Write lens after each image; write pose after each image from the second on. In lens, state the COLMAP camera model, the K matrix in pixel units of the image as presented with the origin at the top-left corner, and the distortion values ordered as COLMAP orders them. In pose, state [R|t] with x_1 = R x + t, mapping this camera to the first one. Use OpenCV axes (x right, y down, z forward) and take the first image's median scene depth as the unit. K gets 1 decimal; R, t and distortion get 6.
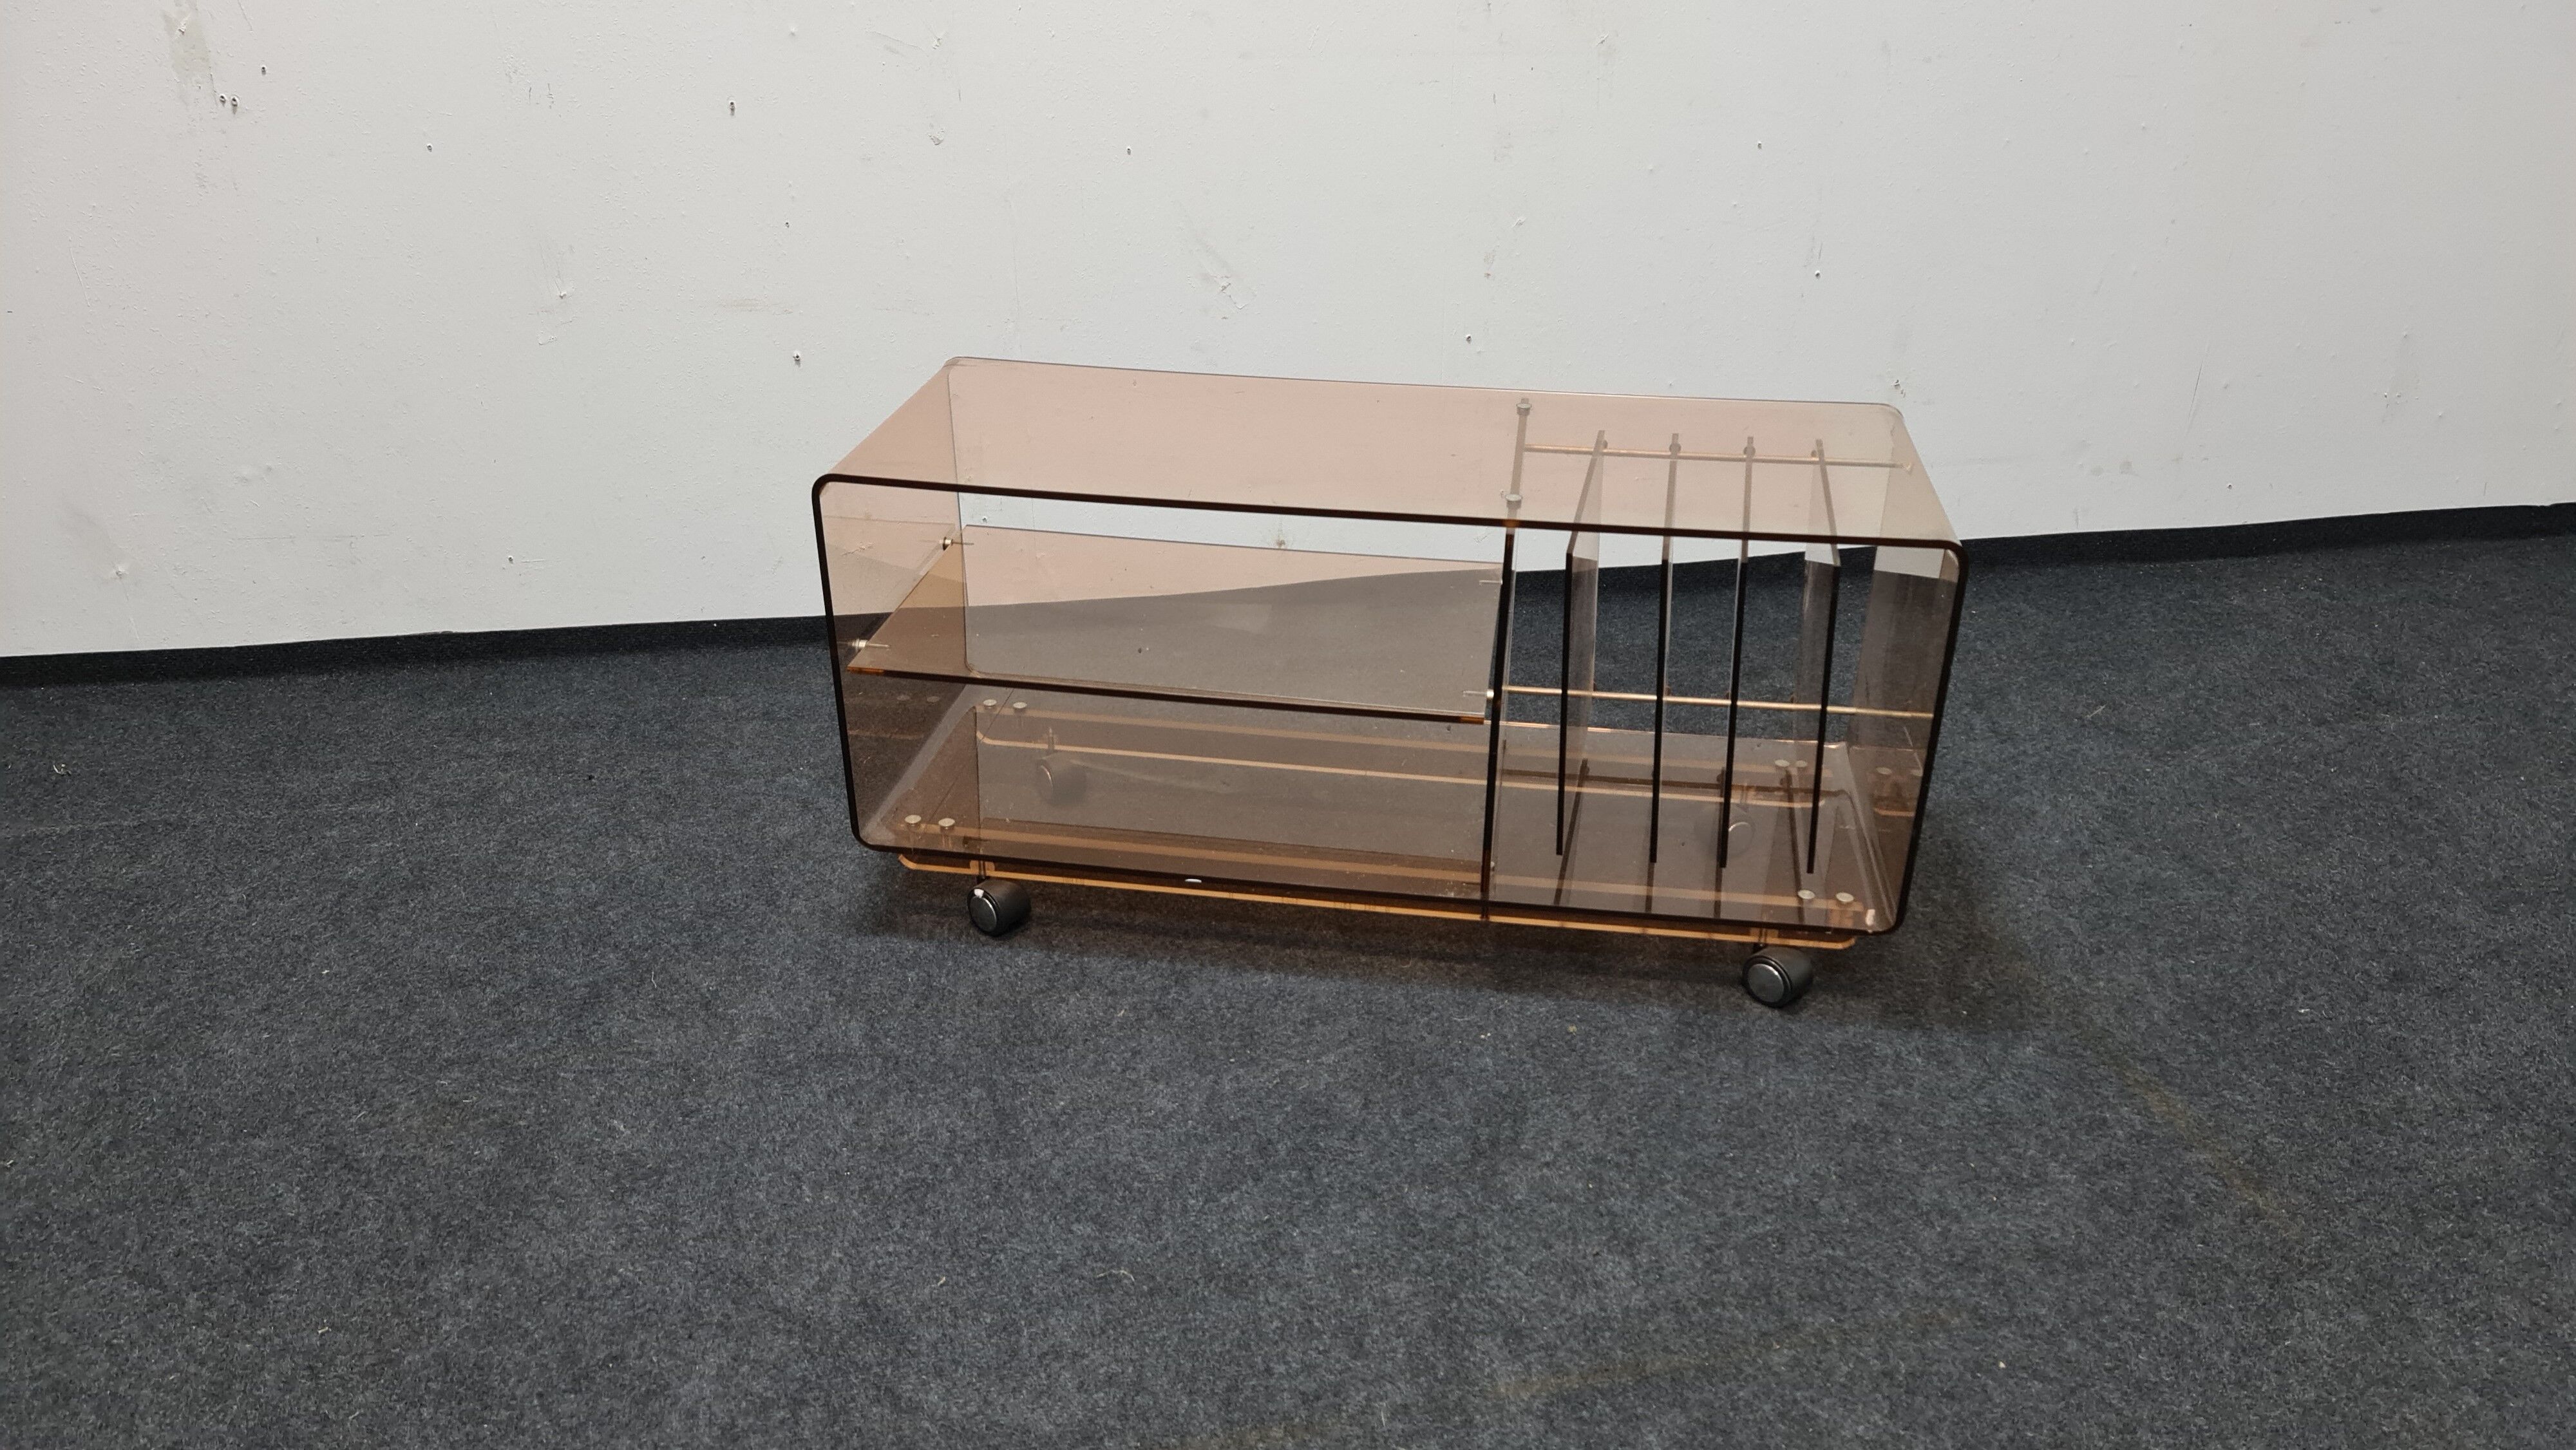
lens RADIAL K [[1888.4, 0, 1285.0], [0, 1888.4, 762.0], [0, 0, 1]] dist [0.060909, -0.069474]
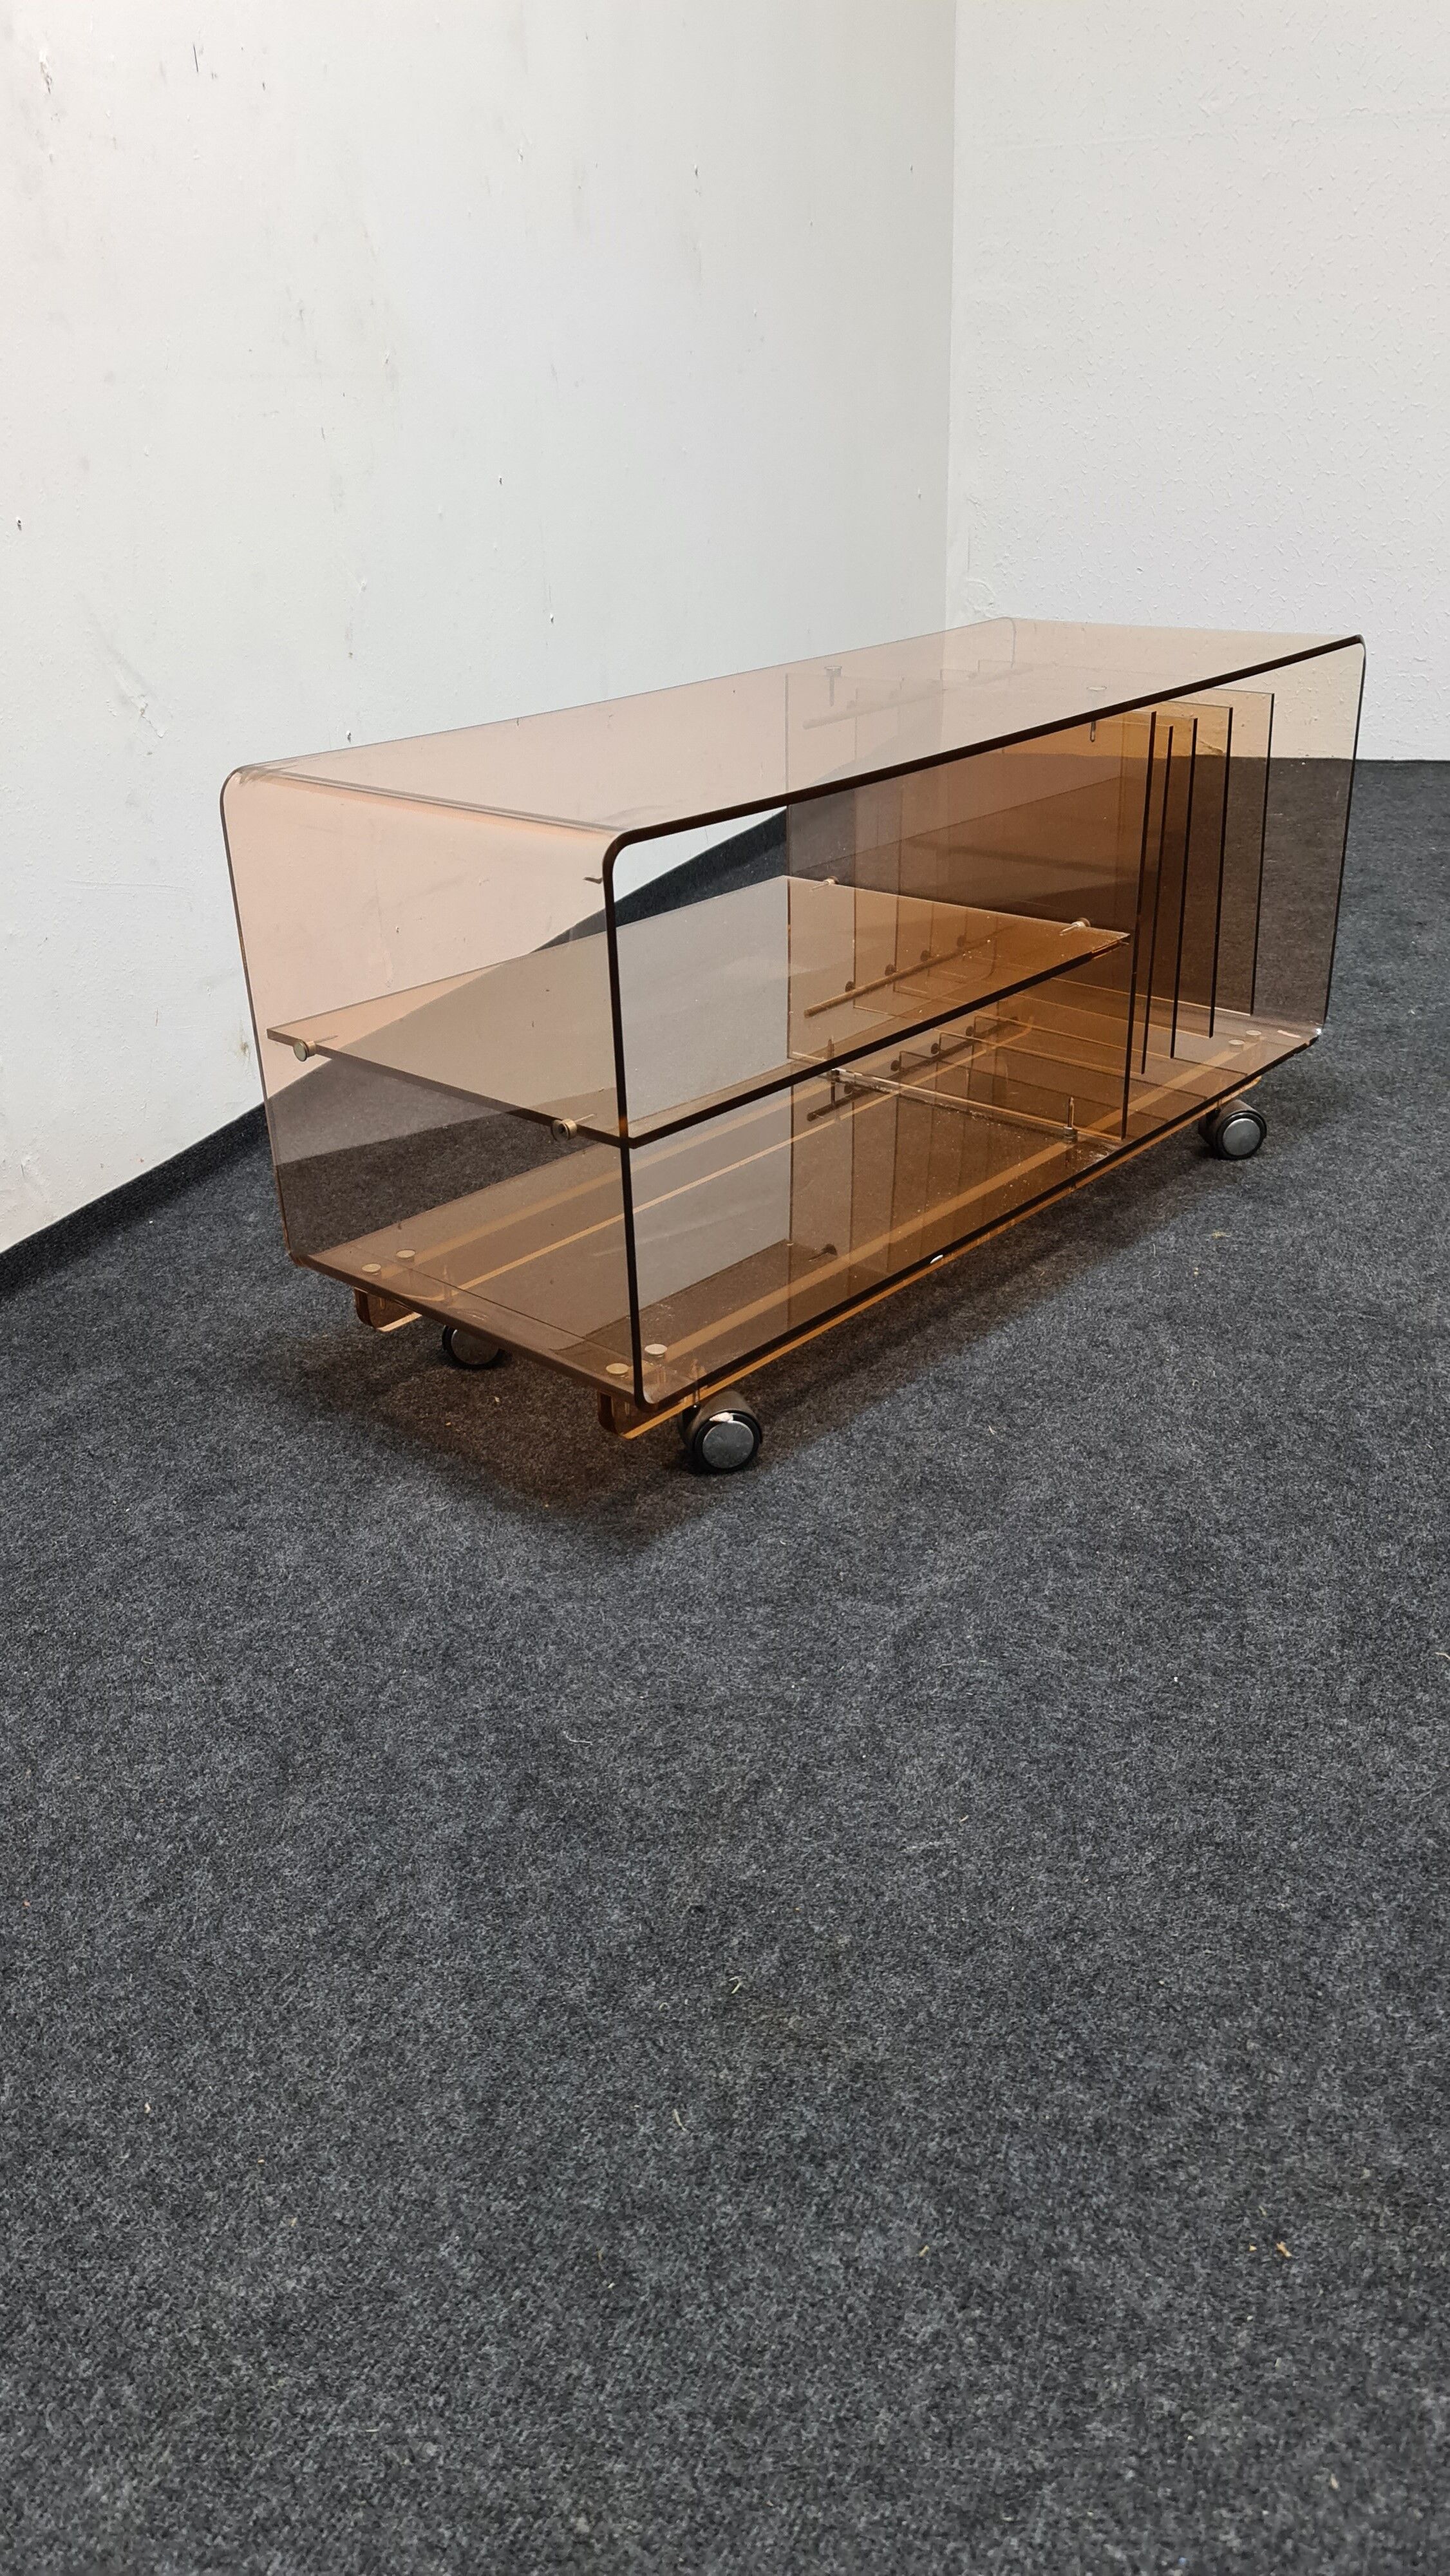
lens RADIAL K [[1888.4, 0, 686.6], [0, 1888.4, 1294.5], [0, 0, 1]] dist [0.060909, -0.069474]
pose [[0.560542, -0.388096, 0.731557, -0.769034], [0.424817, 0.893056, 0.148264, -0.097508], [-0.710861, 0.227669, 0.665464, 0.584523]]
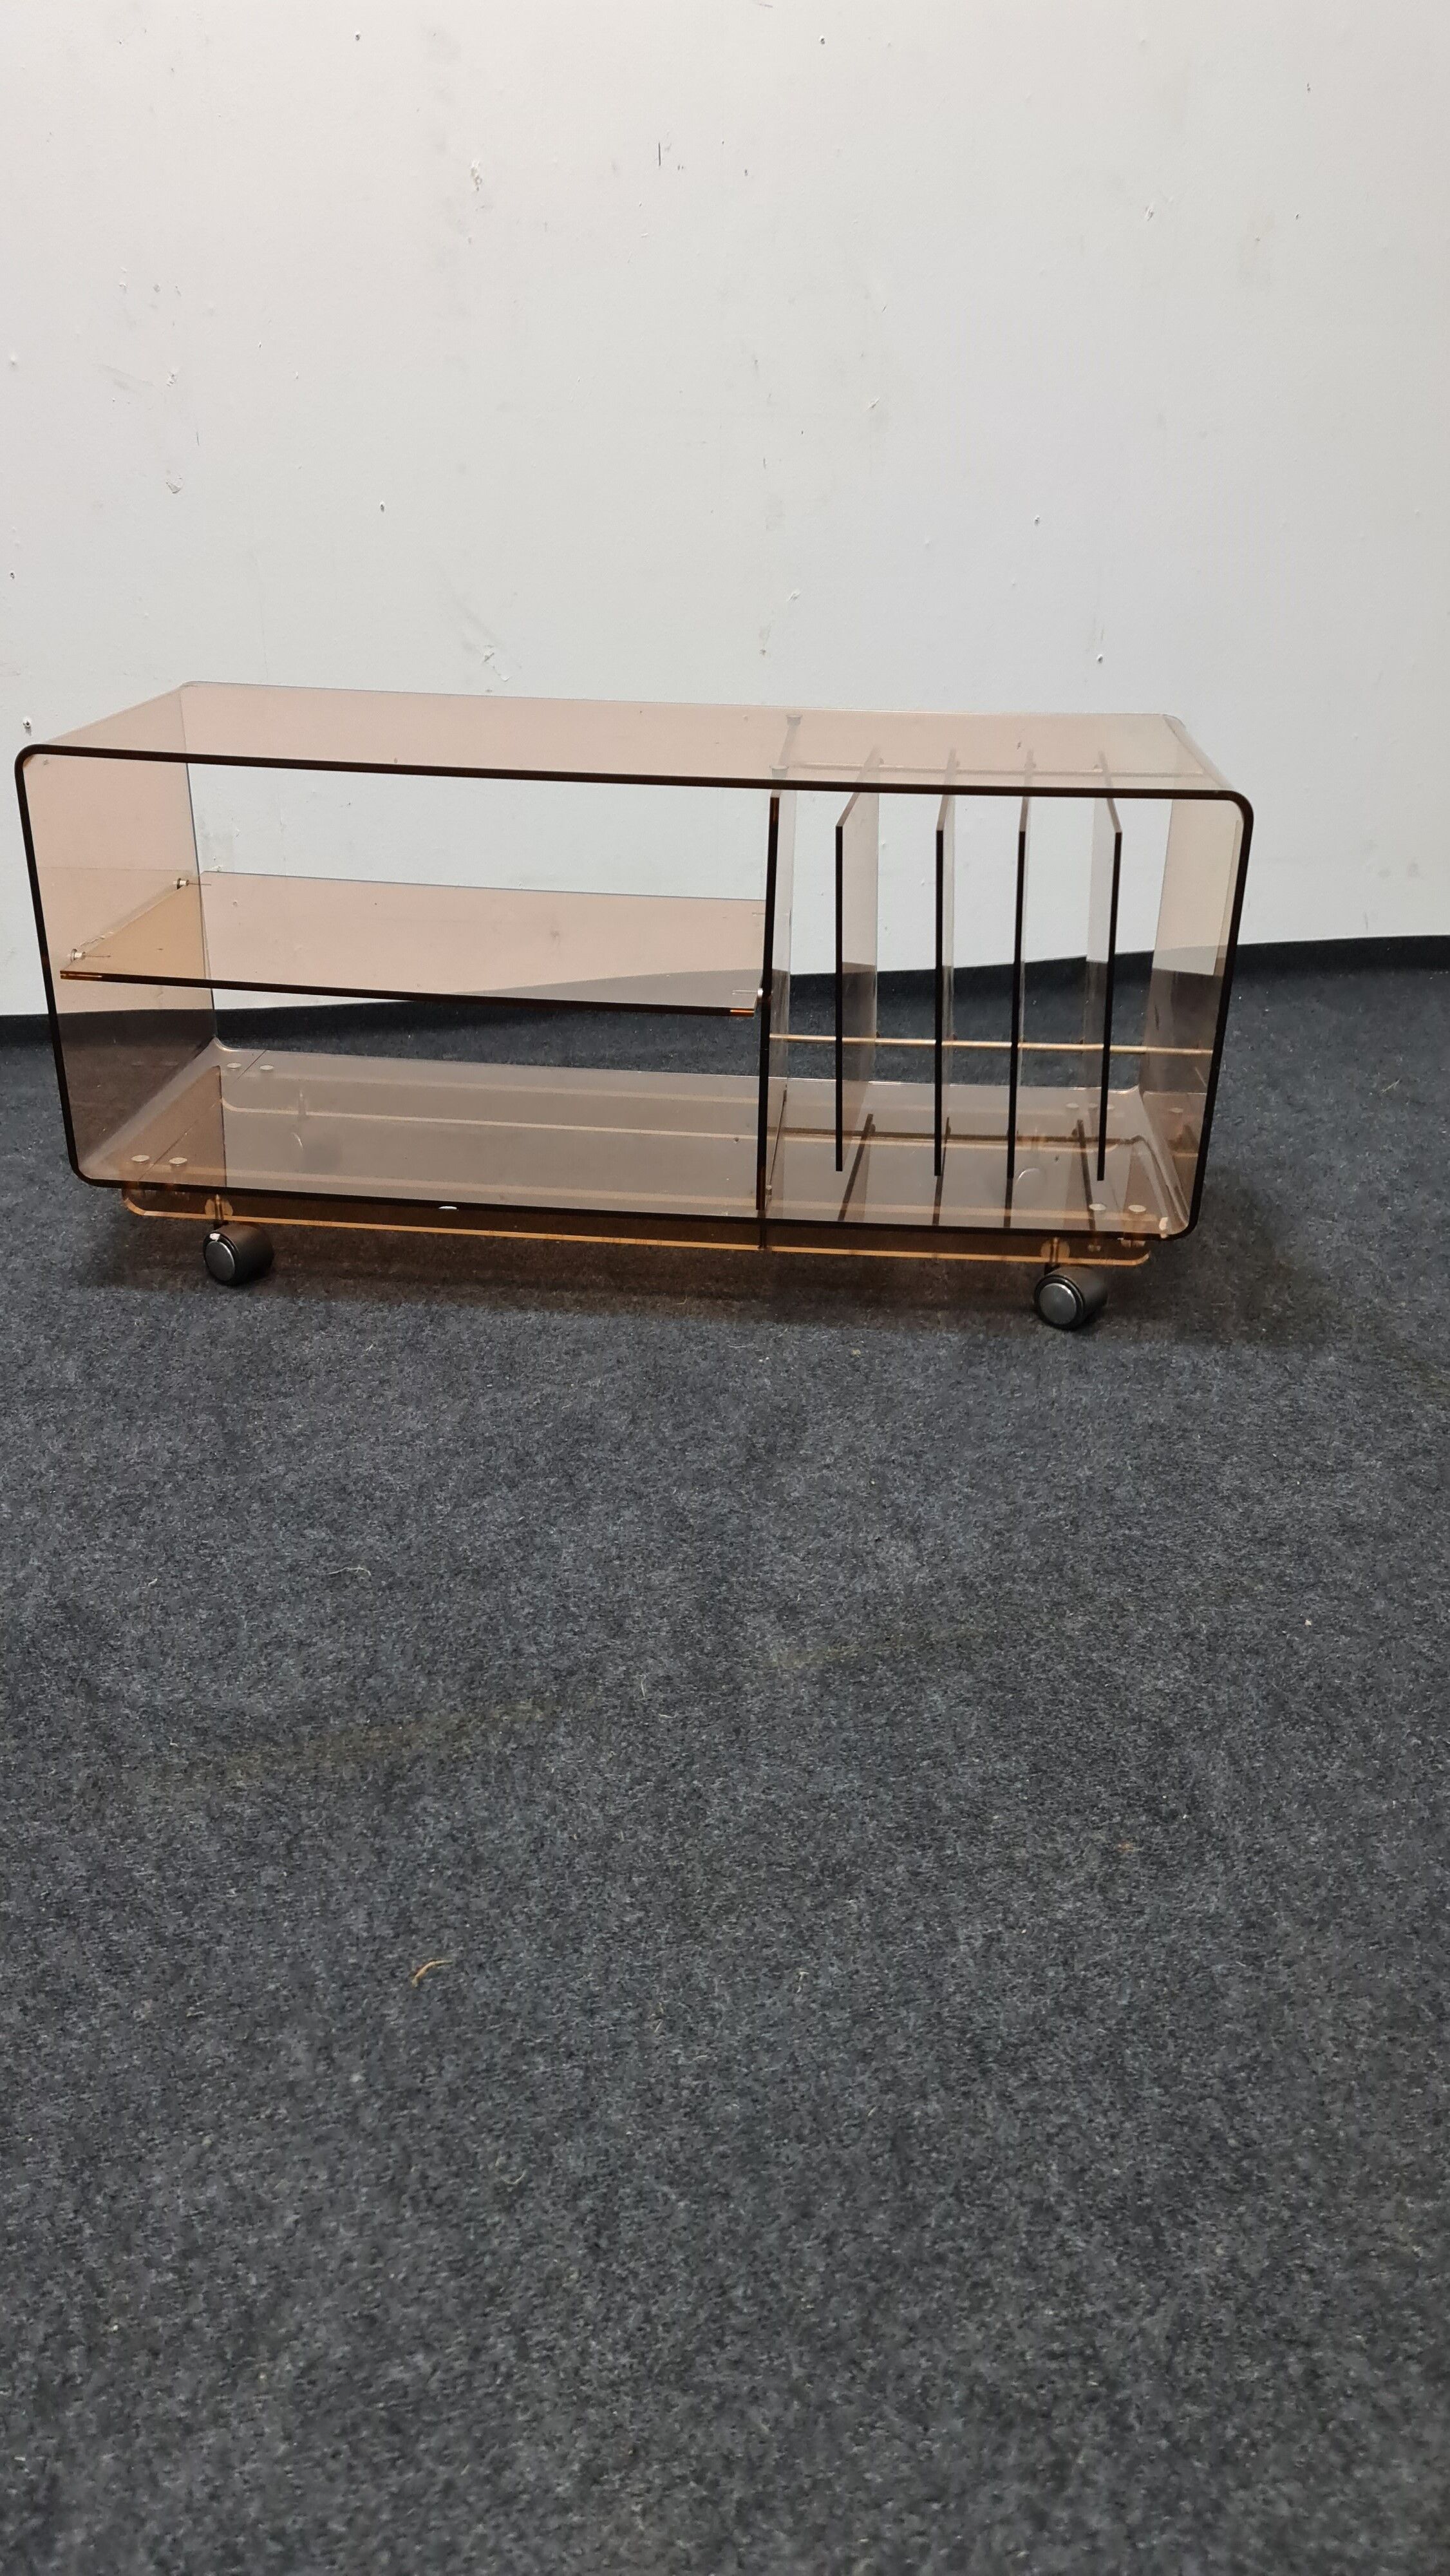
lens RADIAL K [[1919.8, 0, 732.5], [0, 1919.8, 1262.4], [0, 0, 1]] dist [0.056699, -0.009866]
pose [[0.997566, -0.016921, 0.067644, 0.028783], [0.020765, 0.998185, -0.056531, 0.157865], [-0.066565, 0.057798, 0.996107, 0.057600]]
